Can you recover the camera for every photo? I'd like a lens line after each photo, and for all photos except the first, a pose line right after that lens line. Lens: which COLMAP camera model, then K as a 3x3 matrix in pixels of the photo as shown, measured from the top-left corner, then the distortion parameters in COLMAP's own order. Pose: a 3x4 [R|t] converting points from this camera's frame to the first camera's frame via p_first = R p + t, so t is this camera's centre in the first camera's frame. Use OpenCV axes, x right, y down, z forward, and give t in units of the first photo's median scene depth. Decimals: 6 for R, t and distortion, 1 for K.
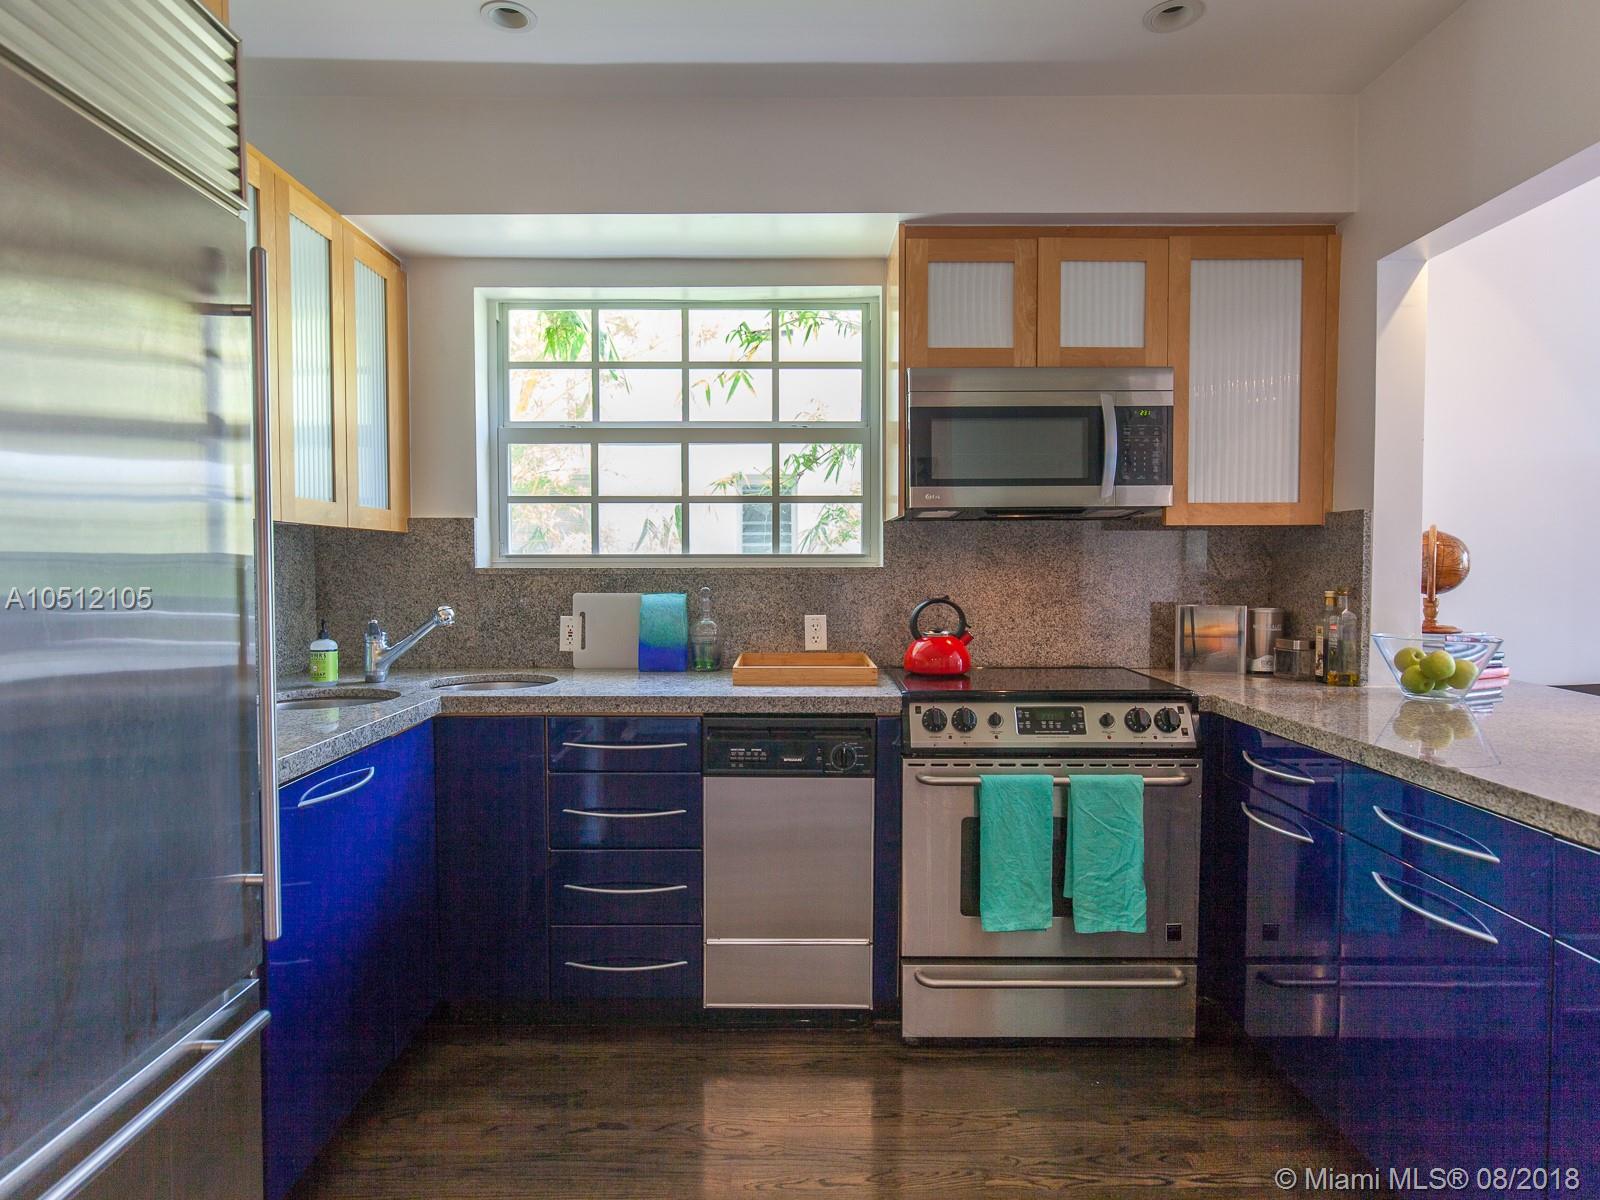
lens RADIAL K [[937.4, 0, 800.0], [0, 937.4, 600.0], [0, 0, 1]] dist [-0.003596, -0.001093]
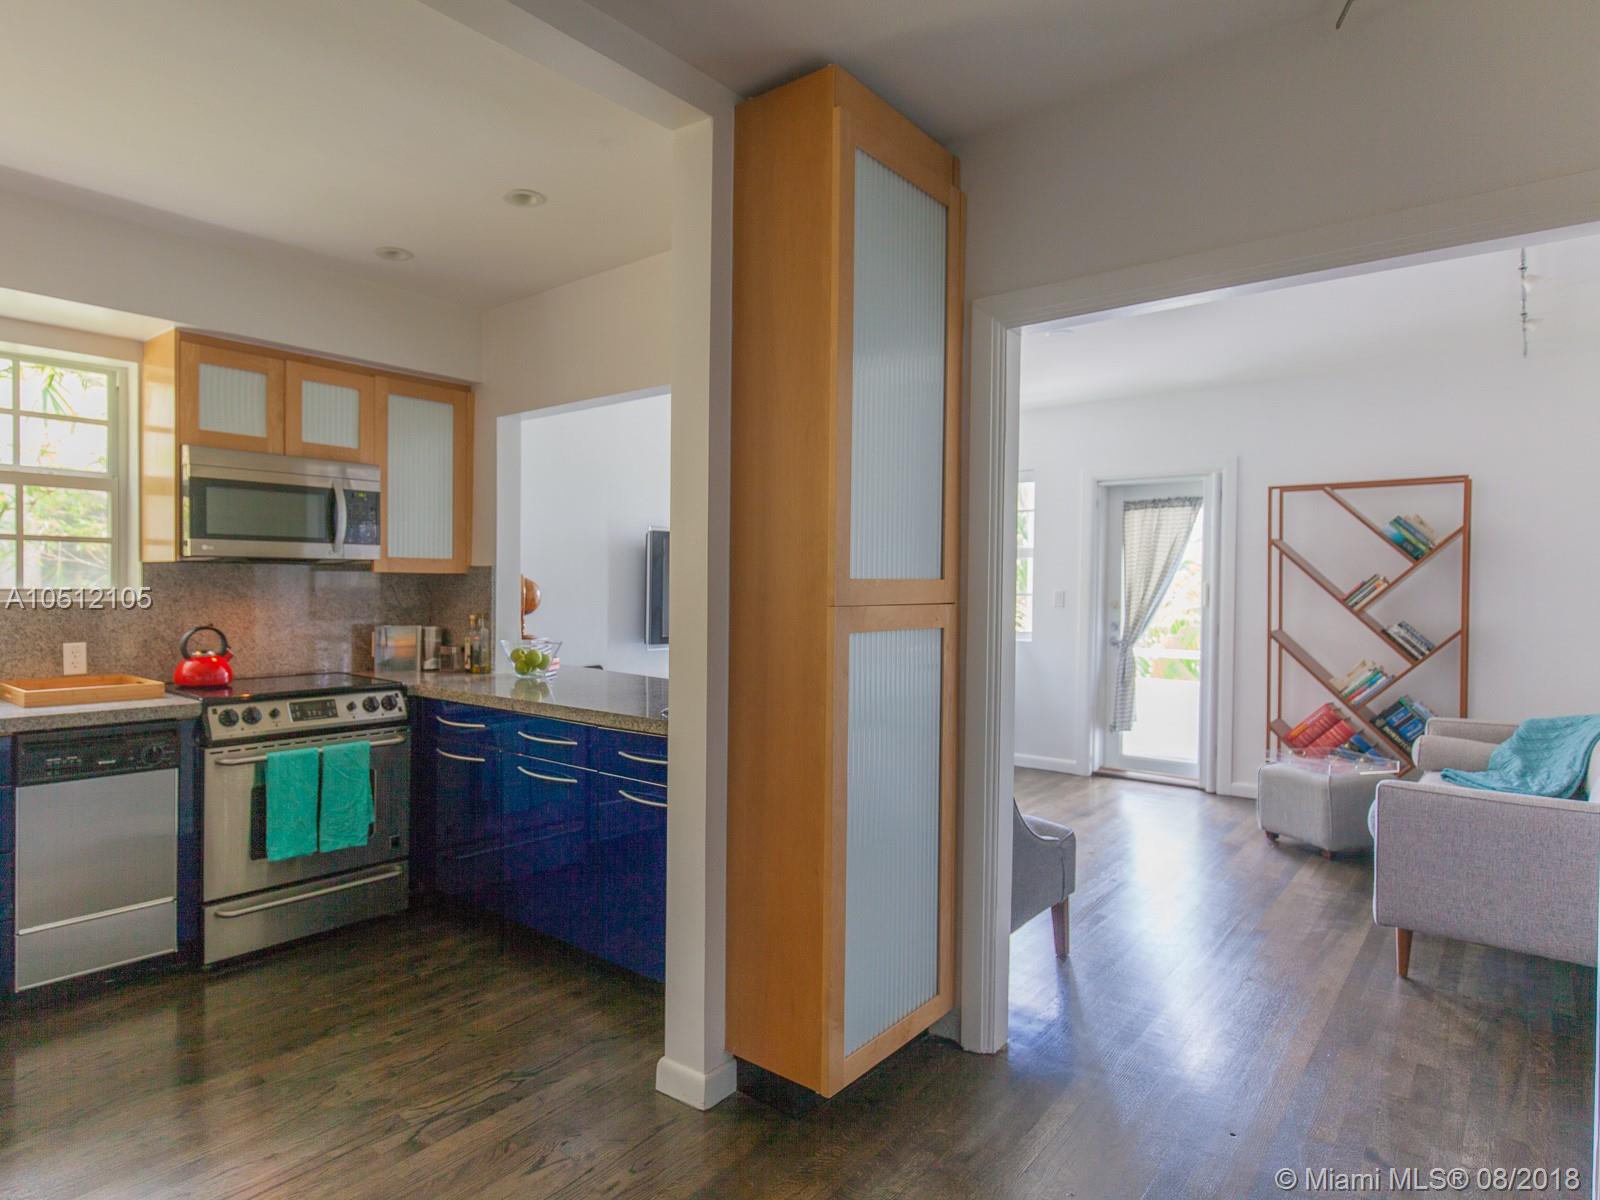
lens RADIAL K [[928.3, 0, 703.7], [0, 928.3, 600.1], [0, 0, 1]] dist [-0.002838, -0.000512]
pose [[0.666509, -0.004837, 0.745481, -0.353778], [0.016498, 0.999830, -0.008263, -0.016083], [-0.745314, 0.017807, 0.666475, -0.353132]]
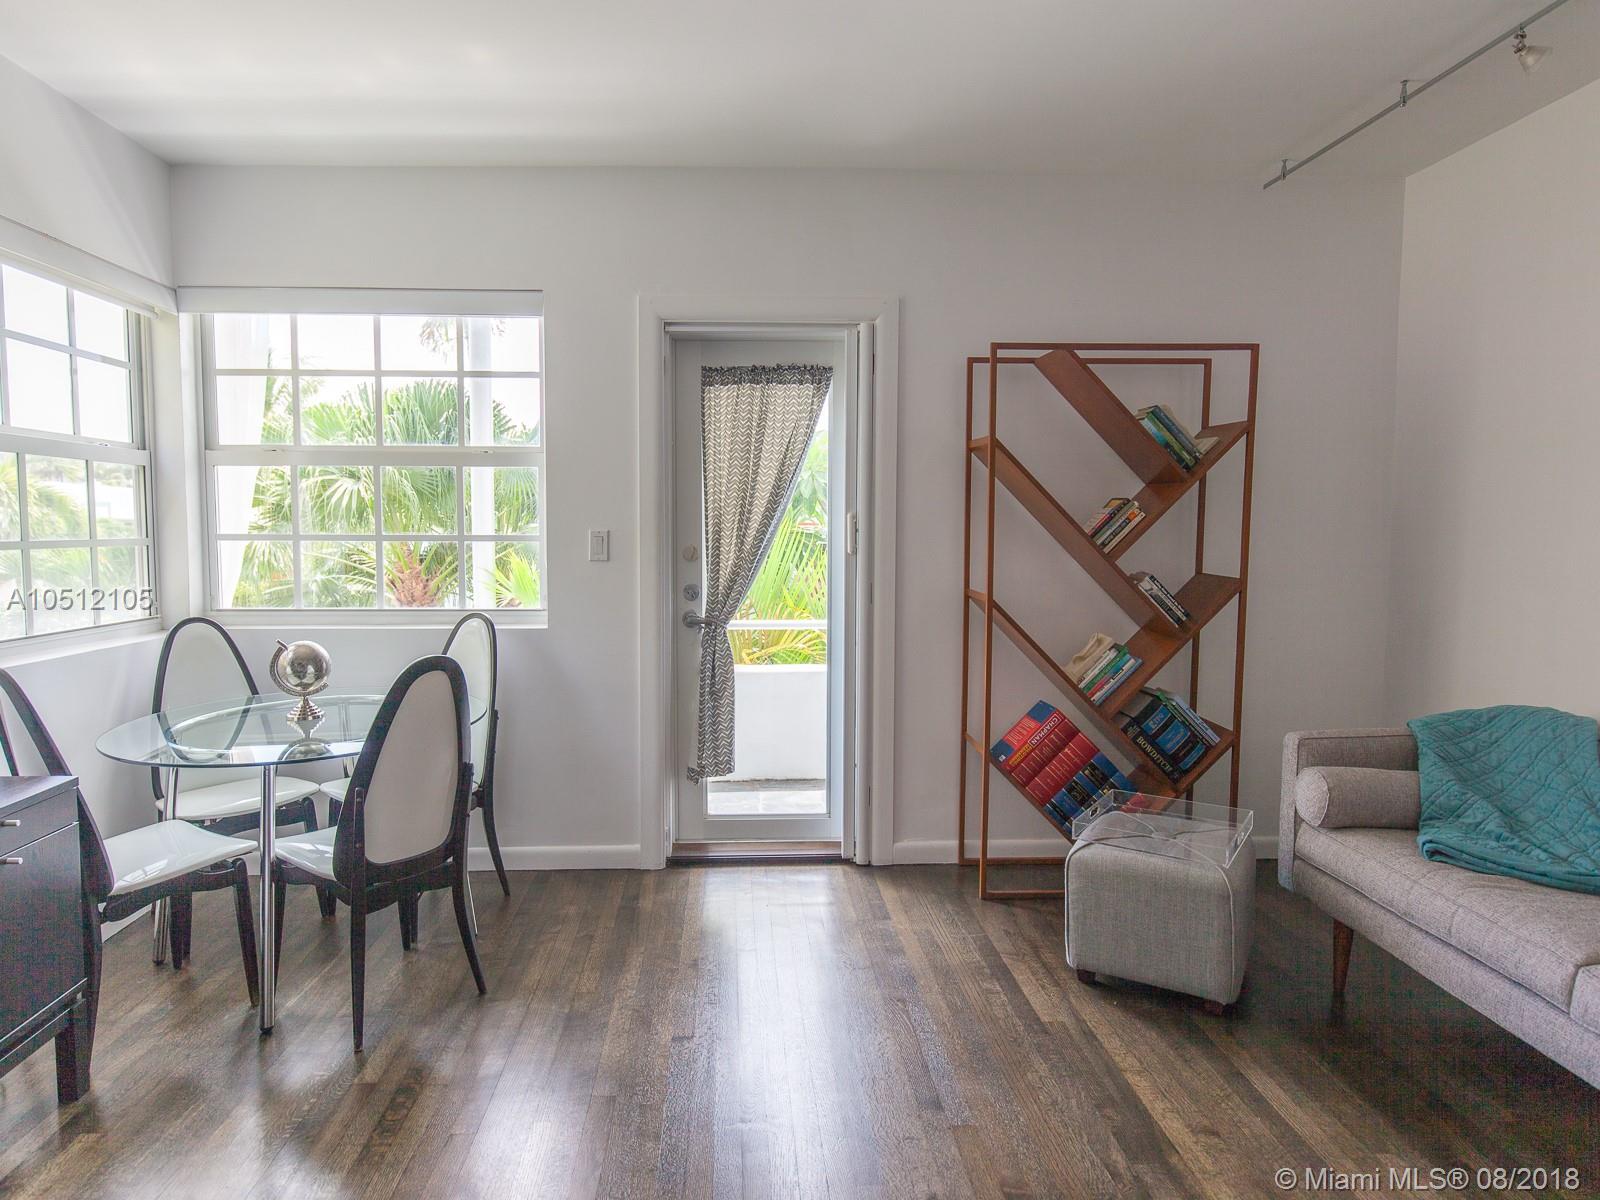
lens RADIAL K [[961.8, 0, 757.7], [0, 961.8, 603.9], [0, 0, 1]] dist [-0.001038, 0.001337]
pose [[-0.035796, -0.071728, 0.996782, 0.761367], [0.035179, 0.996712, 0.072987, -0.033381], [-0.998740, 0.037678, -0.033155, 0.410869]]
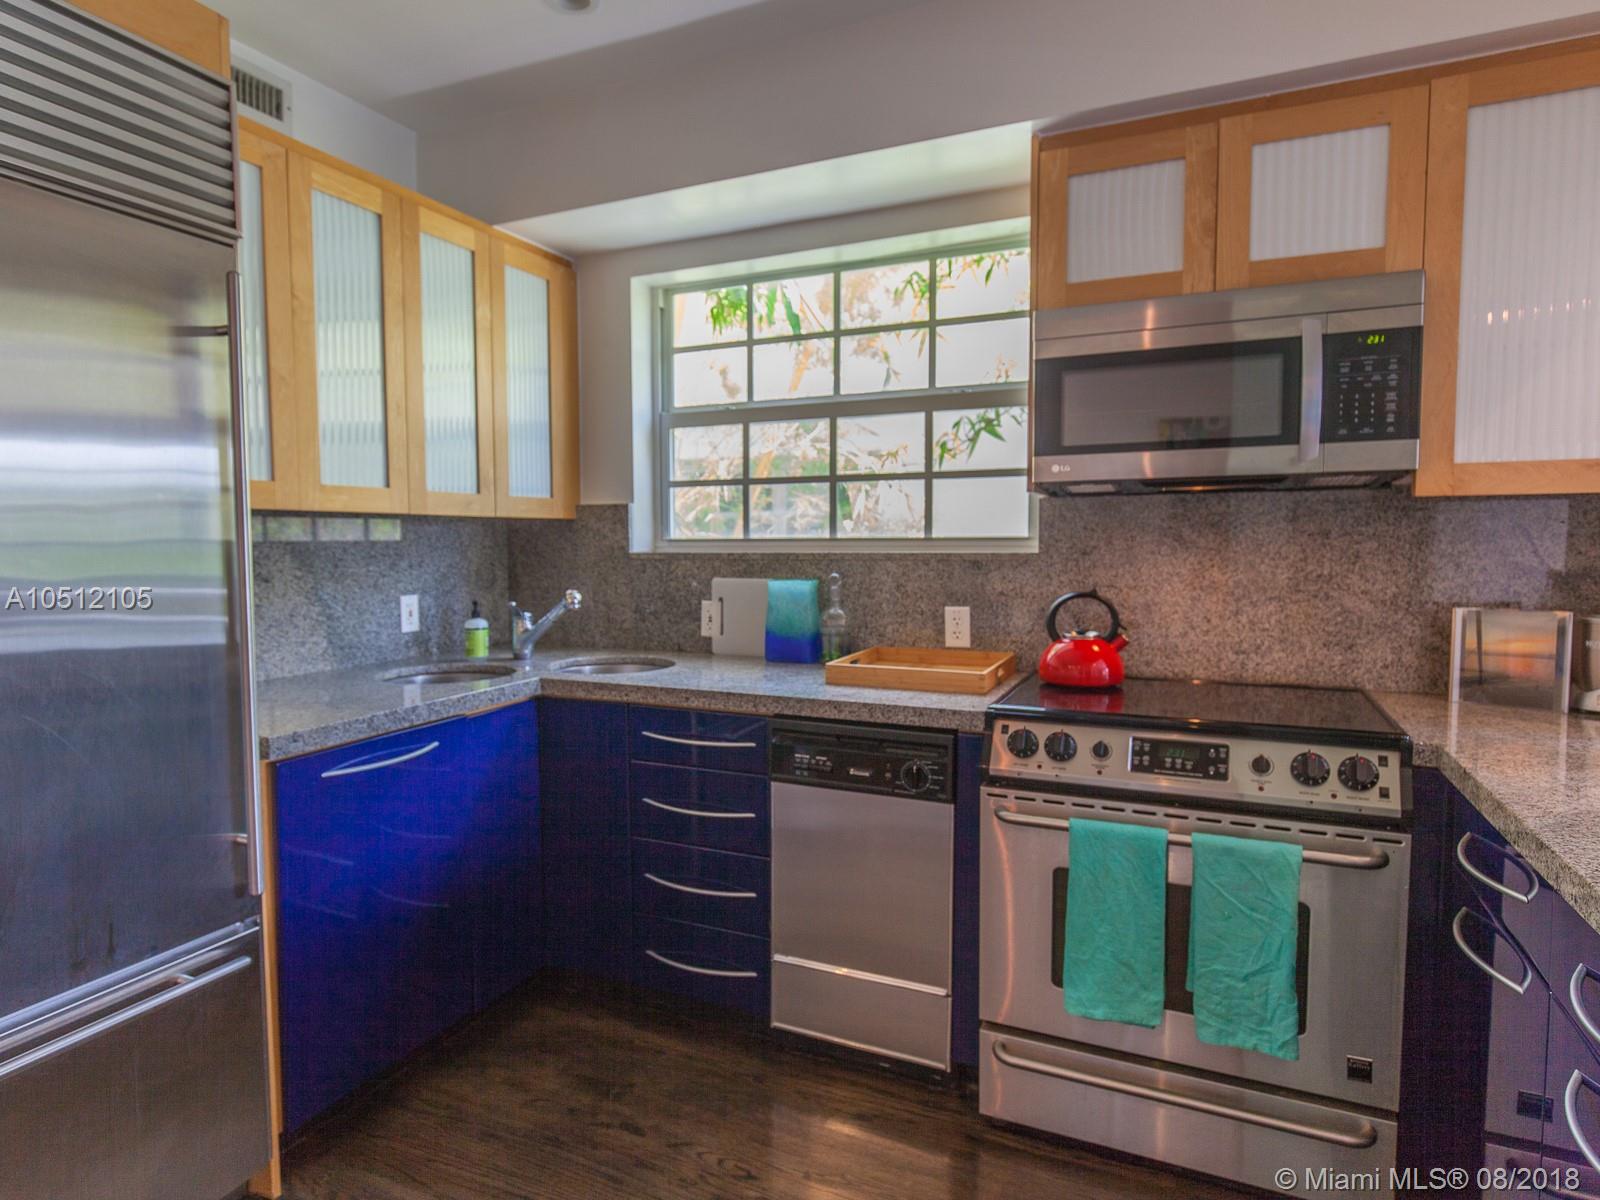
lens RADIAL K [[933.7, 0, 757.5], [0, 933.7, 600.4], [0, 0, 1]] dist [-0.001211, -0.001654]
pose [[0.900269, 0.025190, -0.434604, 0.259097], [-0.011945, 0.999378, 0.033181, -0.019198], [0.435170, -0.024680, 0.900010, 0.152064]]
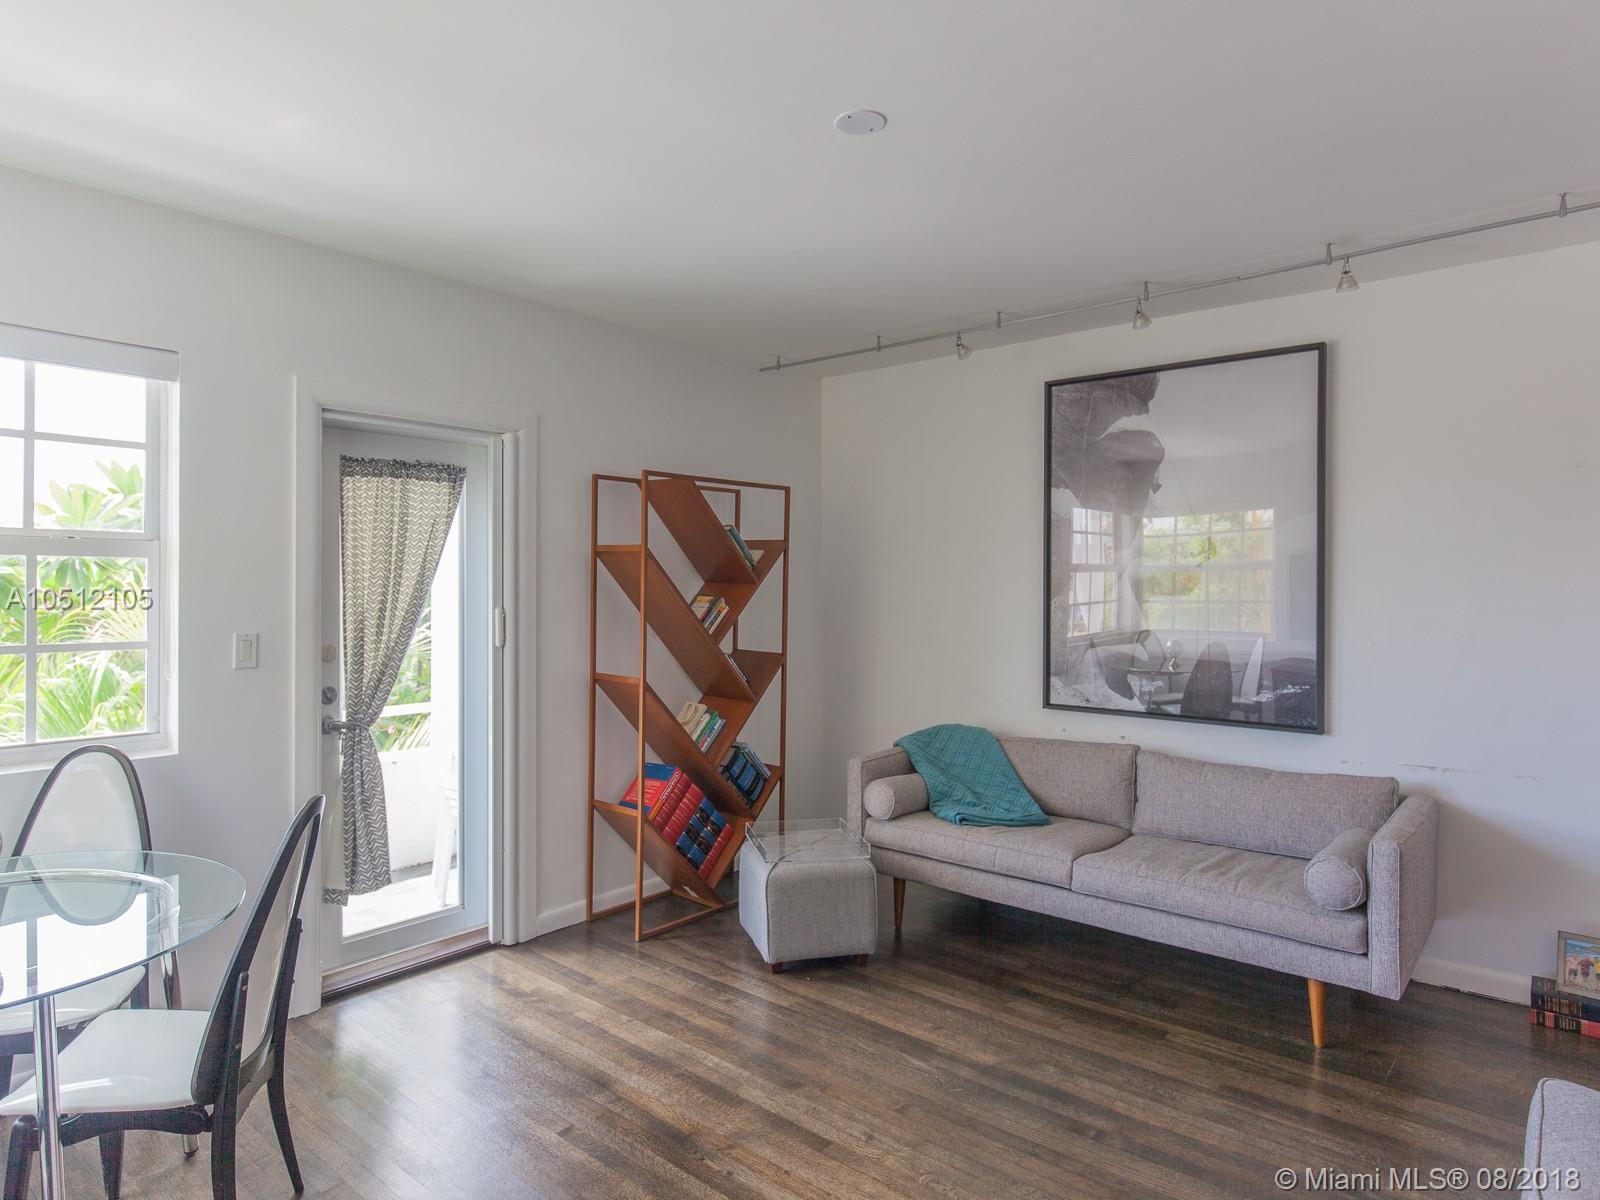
lens RADIAL K [[948.4, 0, 766.4], [0, 948.4, 598.6], [0, 0, 1]] dist [-0.000030, -0.001959]
pose [[-0.747715, 0.000845, 0.664020, 0.880340], [0.029226, 0.999072, 0.031638, -0.104438], [-0.663377, 0.043062, -0.747045, 1.015017]]
